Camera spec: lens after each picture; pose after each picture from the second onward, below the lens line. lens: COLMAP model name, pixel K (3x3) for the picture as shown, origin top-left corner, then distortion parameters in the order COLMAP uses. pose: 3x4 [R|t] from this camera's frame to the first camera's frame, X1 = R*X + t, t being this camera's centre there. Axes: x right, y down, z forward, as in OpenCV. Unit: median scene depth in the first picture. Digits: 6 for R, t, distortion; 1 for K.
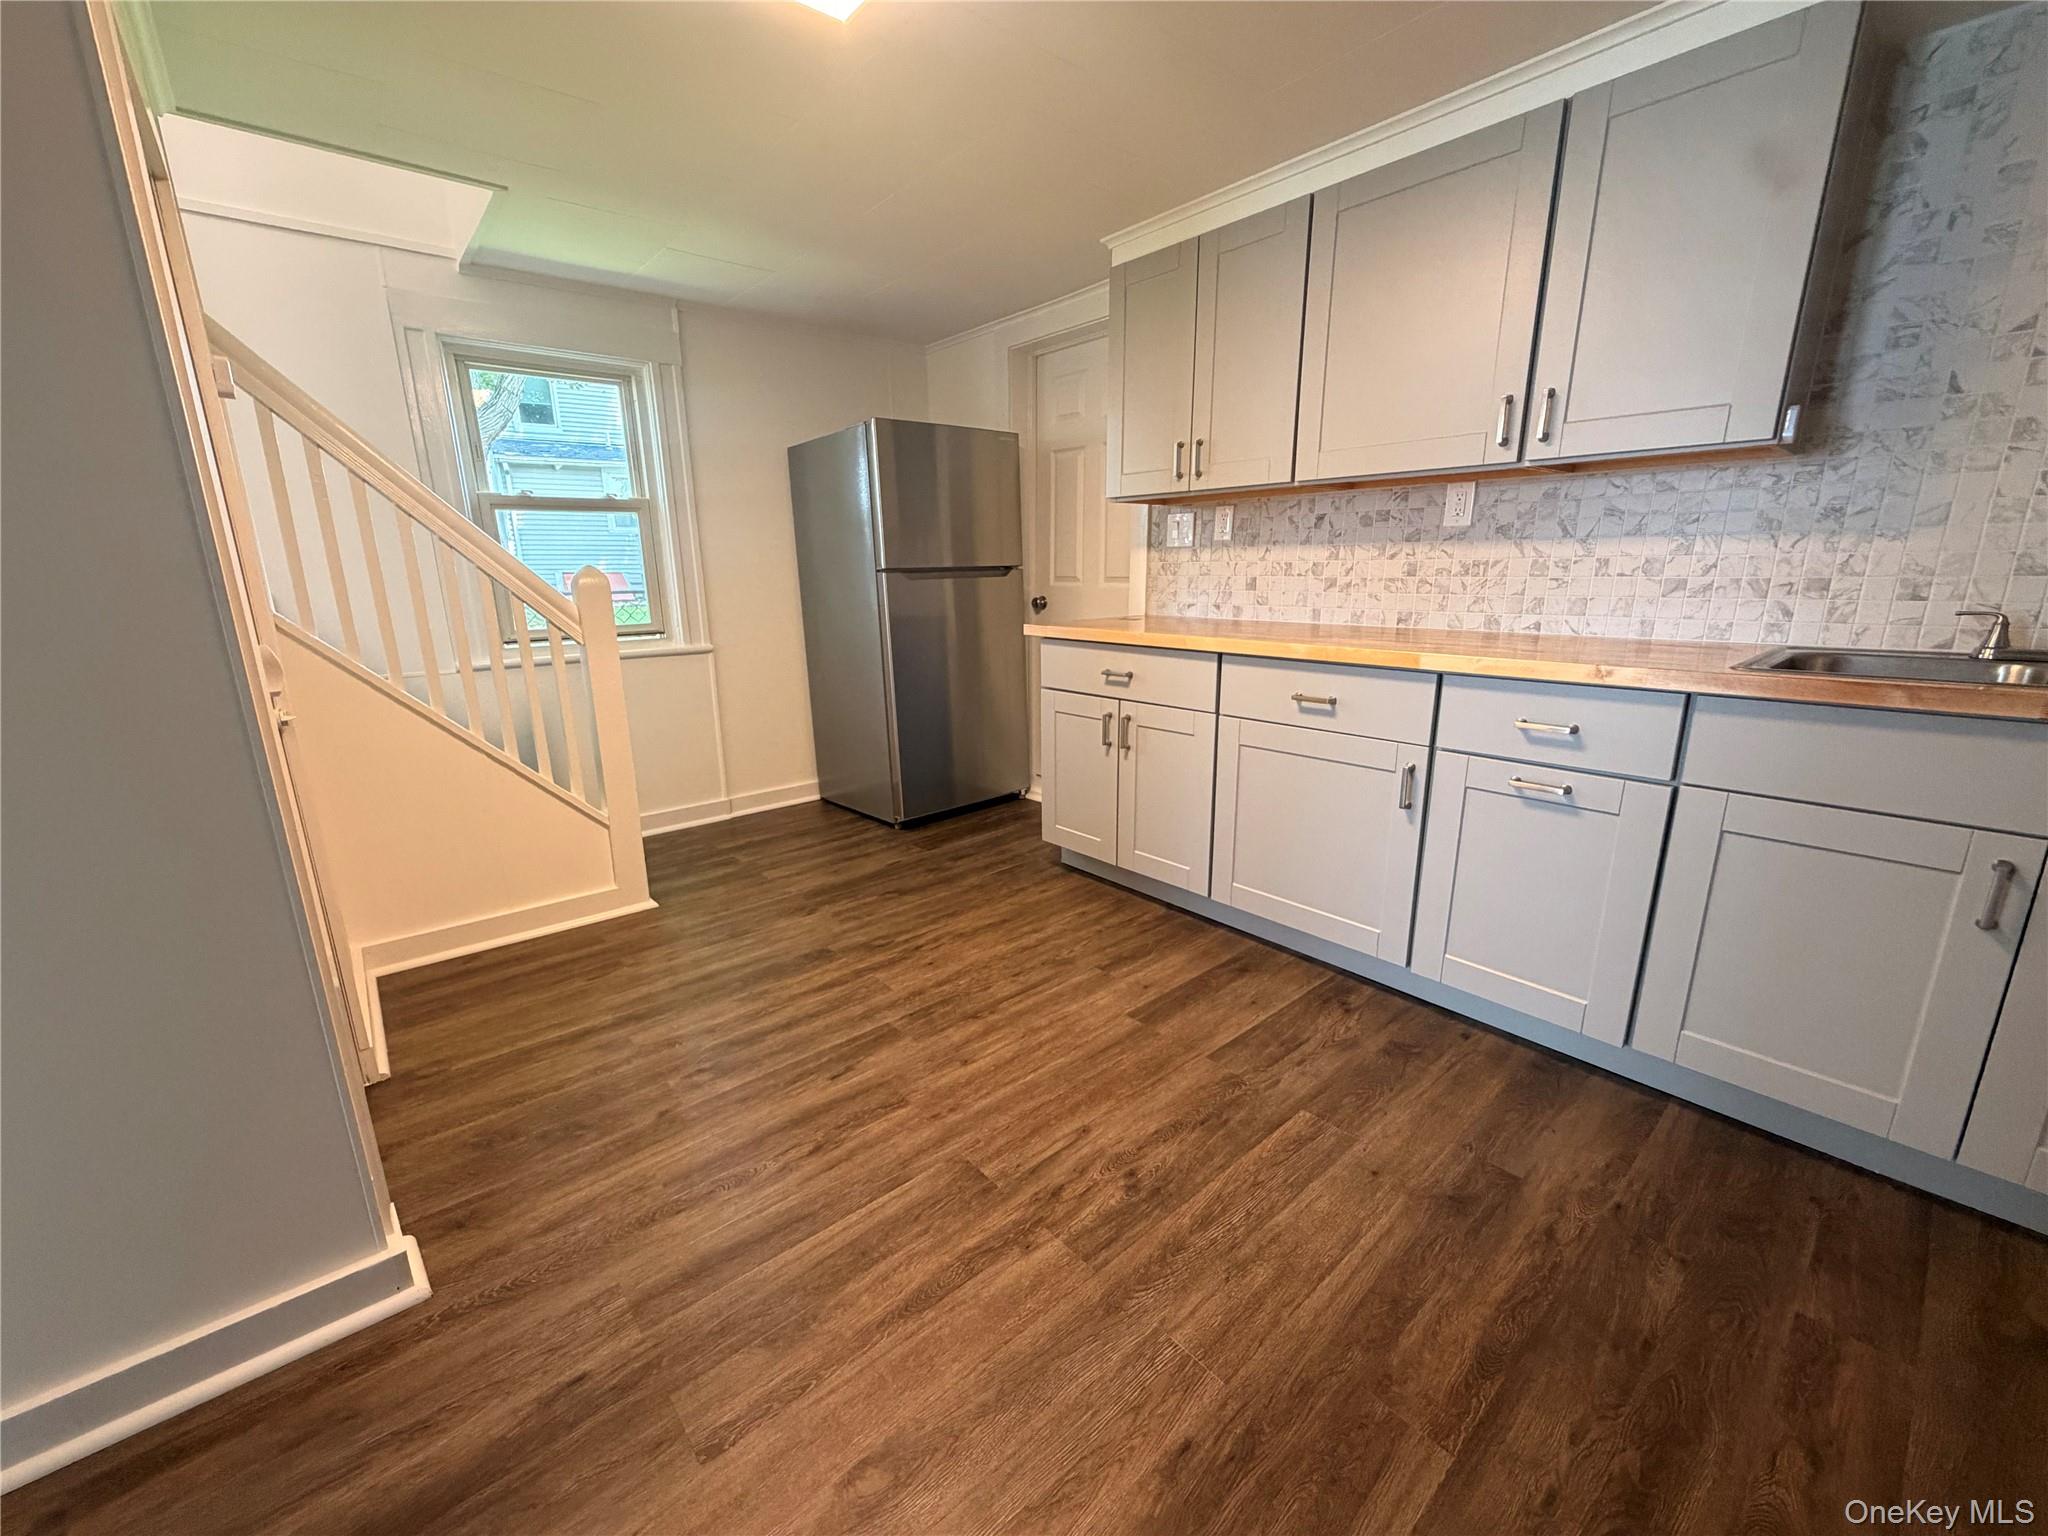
lens RADIAL K [[814.4, 0, 1021.0], [0, 814.4, 768.2], [0, 0, 1]] dist [-0.001188, 0.000158]
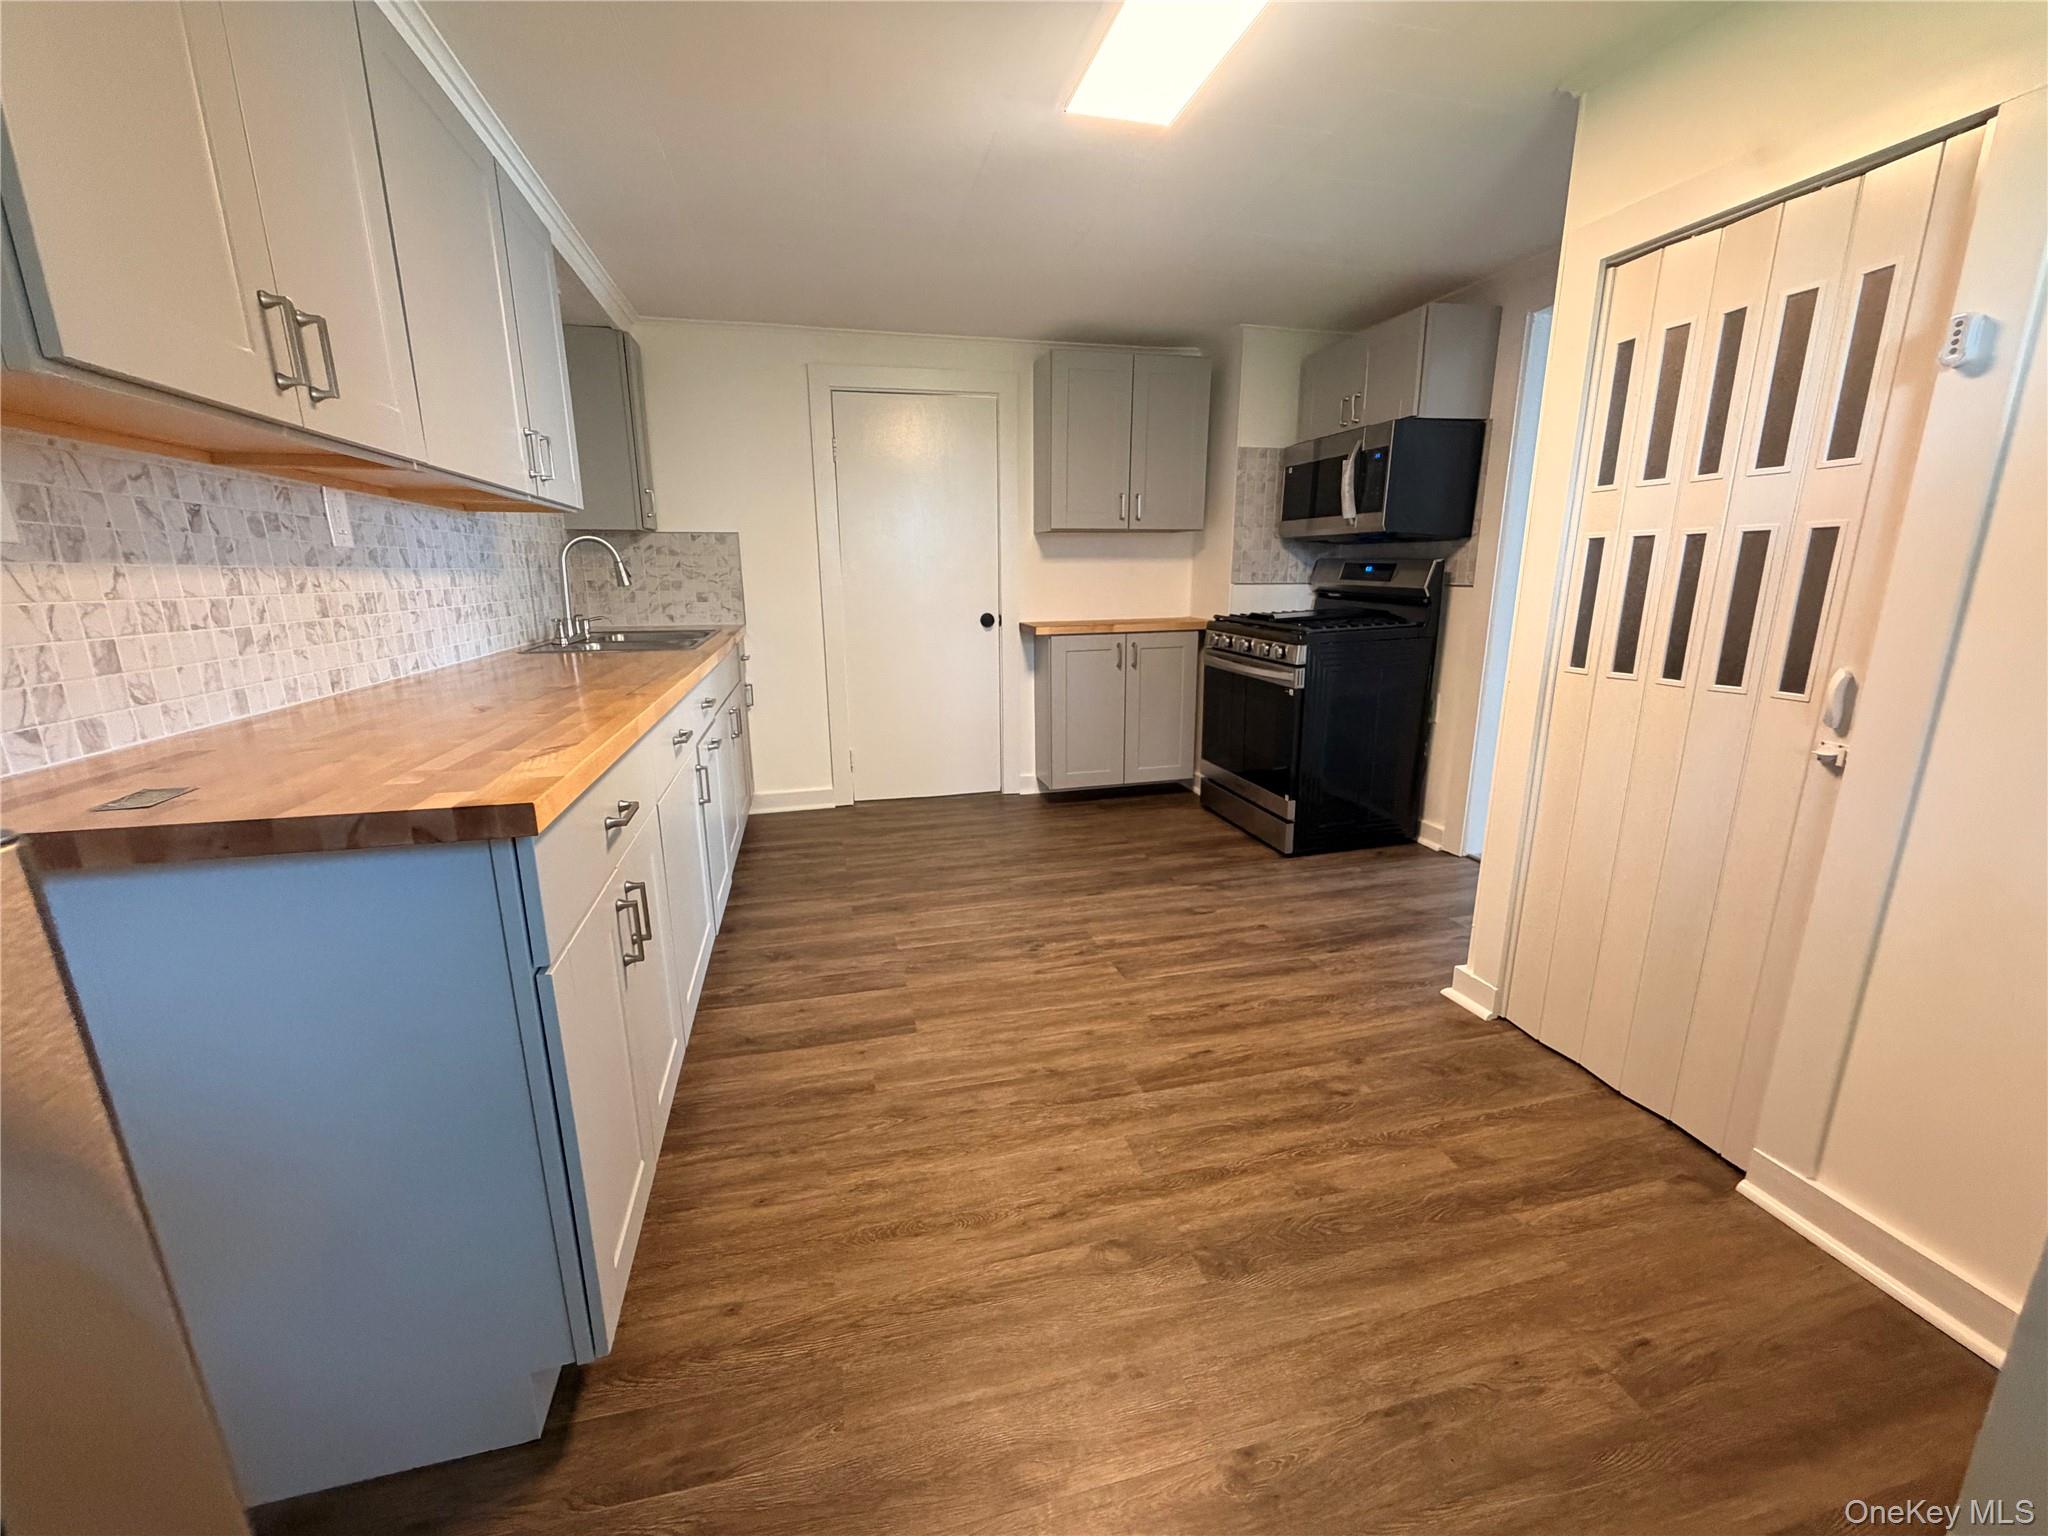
lens RADIAL K [[814.4, 0, 1015.8], [0, 814.4, 771.4], [0, 0, 1]] dist [-0.001188, 0.000158]
pose [[-0.890237, -0.091210, 0.446272, -0.410960], [0.126259, 0.891943, 0.434162, -0.419529], [-0.437649, 0.442853, -0.782525, 1.632991]]
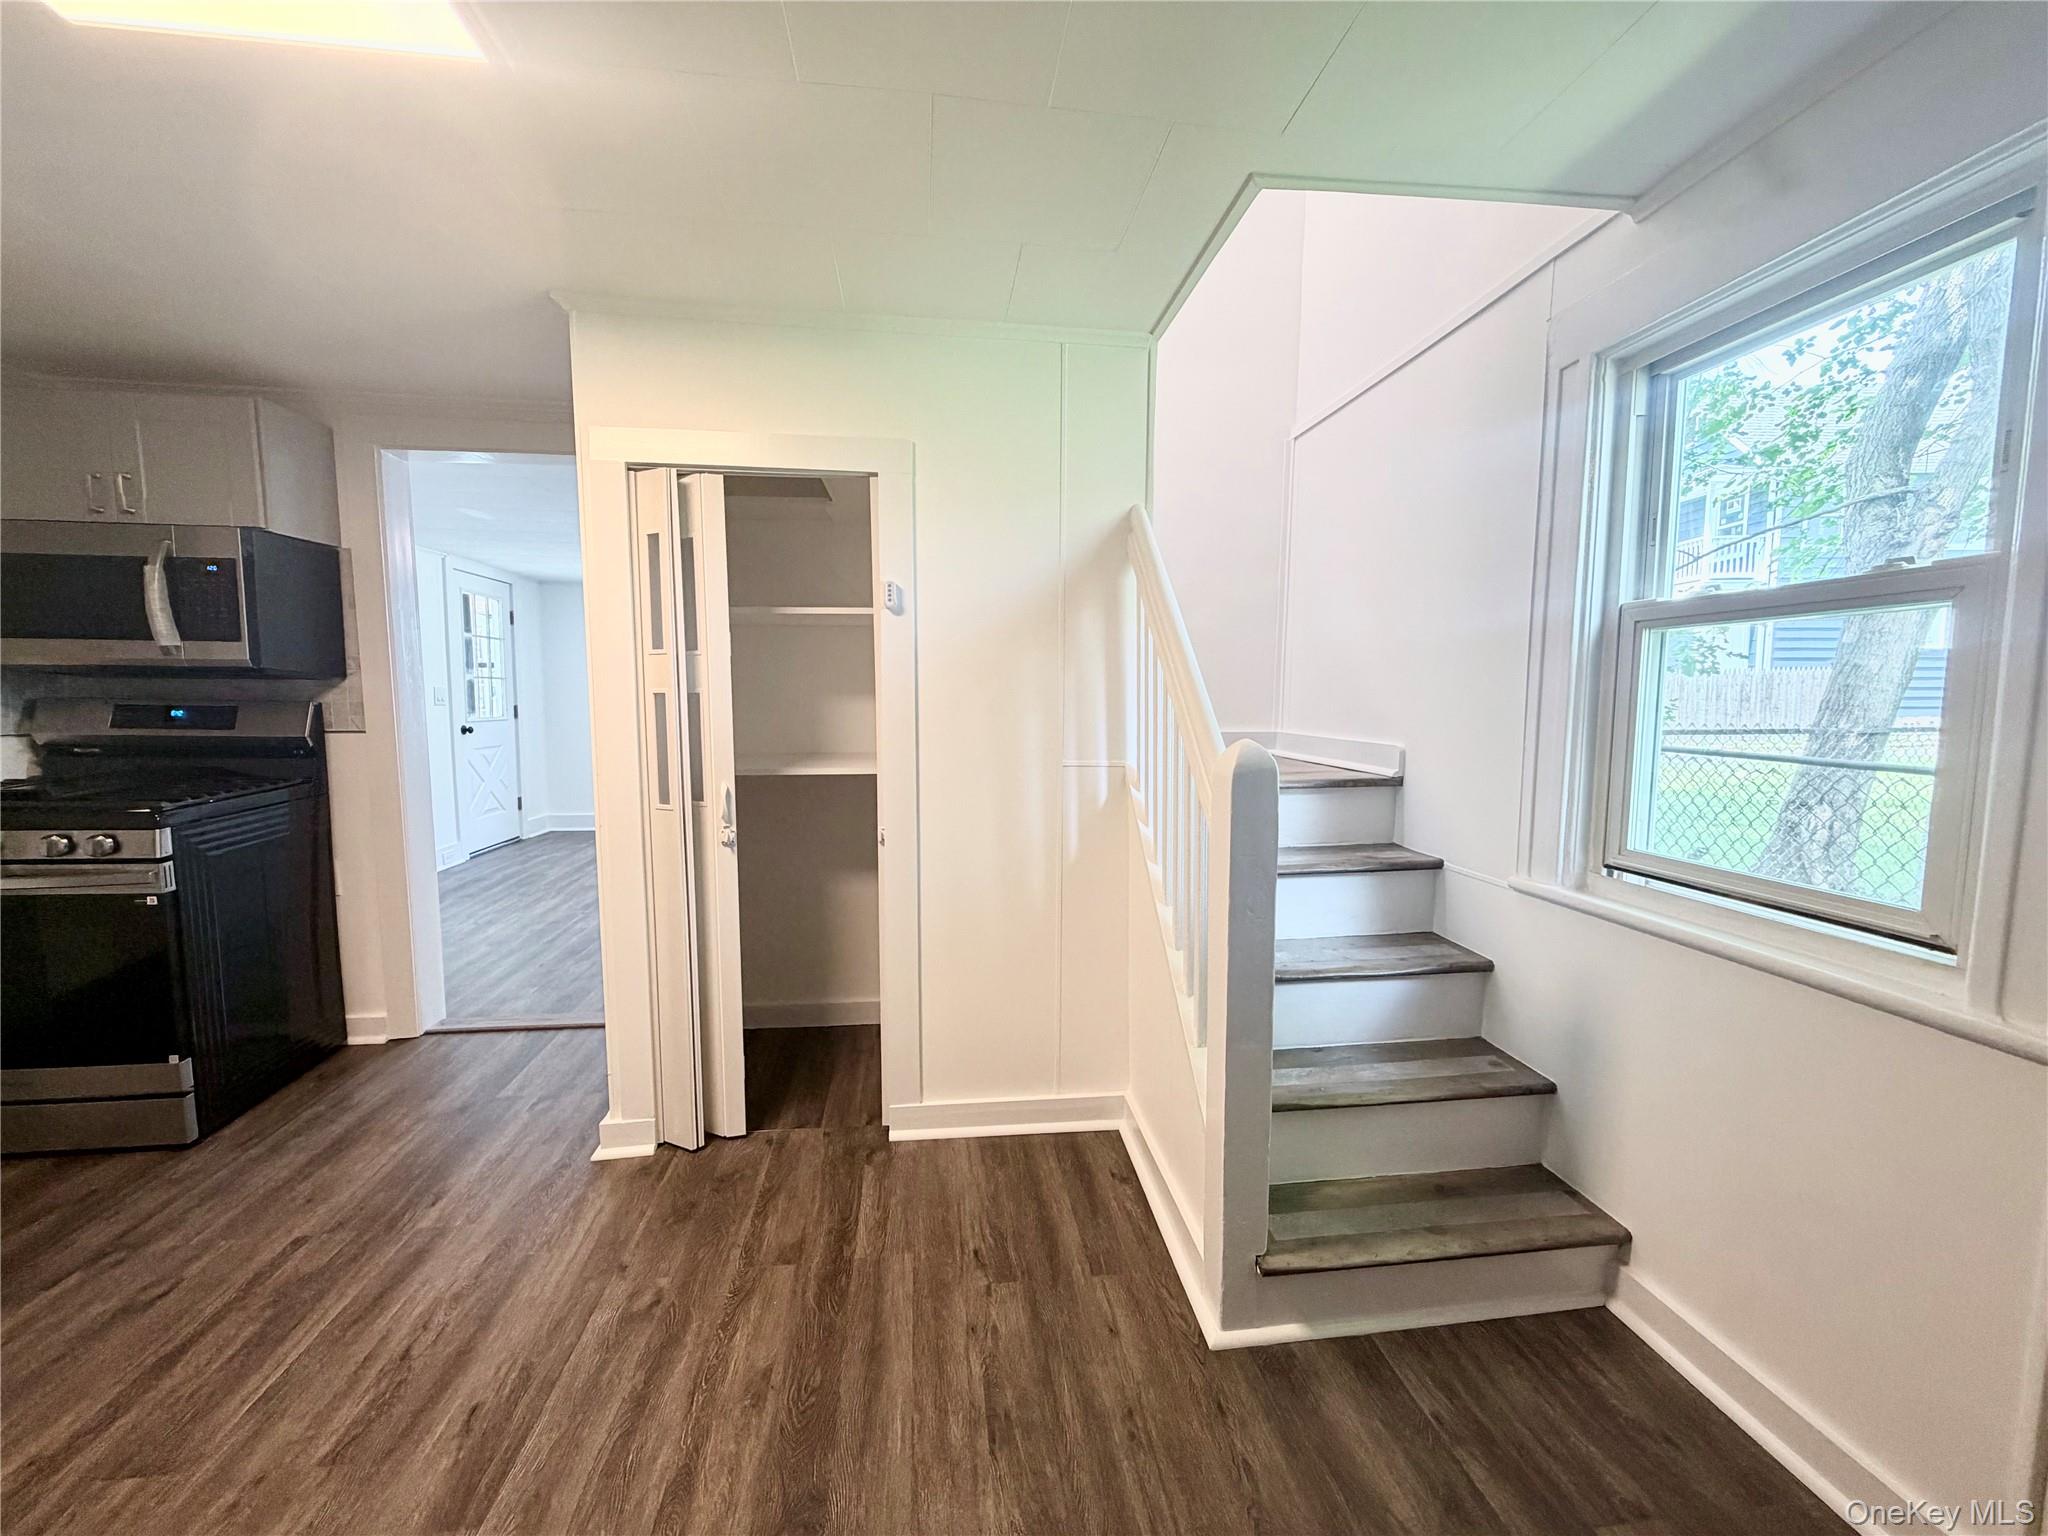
lens RADIAL K [[814.4, 0, 1024.7], [0, 814.4, 769.9], [0, 0, 1]] dist [-0.001188, 0.000158]
pose [[-0.551967, 0.087857, -0.829225, 0.056556], [-0.195600, 0.953047, 0.231176, -0.416944], [0.810601, 0.289798, -0.508865, 1.473586]]
